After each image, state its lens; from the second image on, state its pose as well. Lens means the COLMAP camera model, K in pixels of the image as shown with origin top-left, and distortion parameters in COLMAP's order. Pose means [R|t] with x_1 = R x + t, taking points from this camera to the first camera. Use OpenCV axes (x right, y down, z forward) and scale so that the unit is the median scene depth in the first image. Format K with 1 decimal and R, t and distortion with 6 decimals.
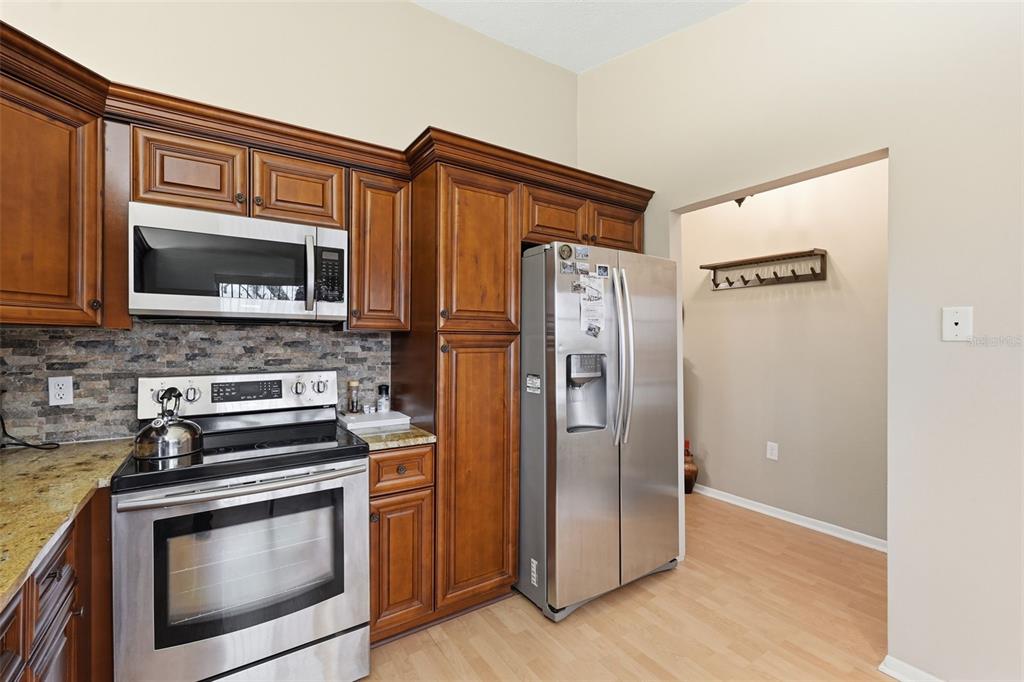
lens RADIAL K [[449.5, 0, 512.0], [0, 449.5, 341.0], [0, 0, 1]] dist [0.002702, 0.000029]
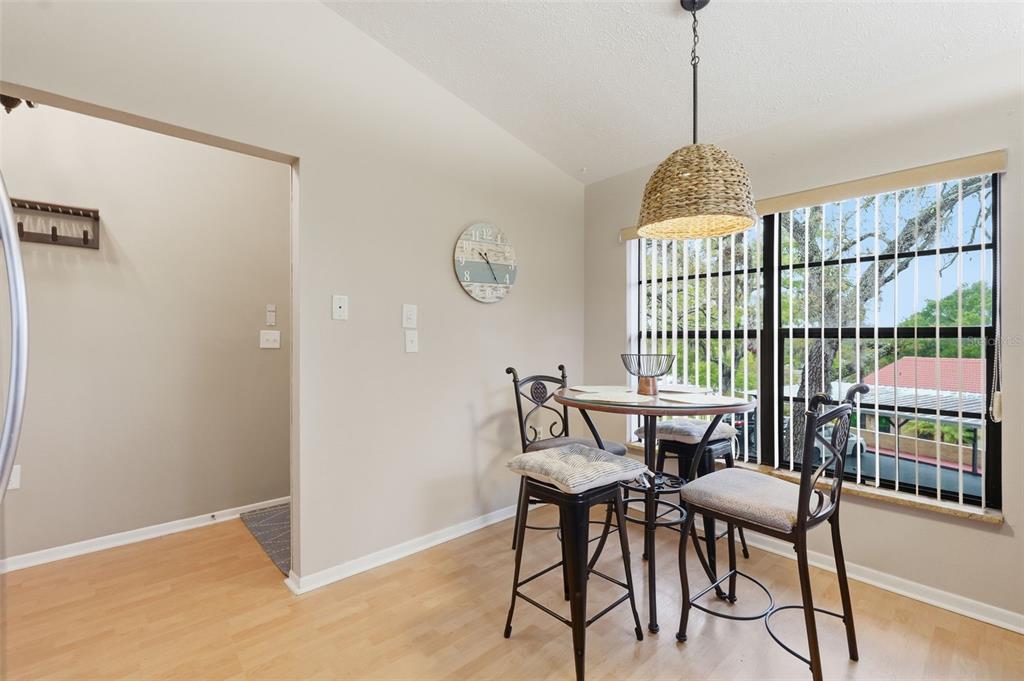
lens RADIAL K [[449.5, 0, 512.0], [0, 449.5, 340.5], [0, 0, 1]] dist [0.002702, 0.000029]
pose [[-0.164818, -0.001802, 0.986322, -0.276114], [0.000945, 0.999998, 0.001984, 0.035326], [-0.986324, 0.001259, -0.164816, 0.394769]]
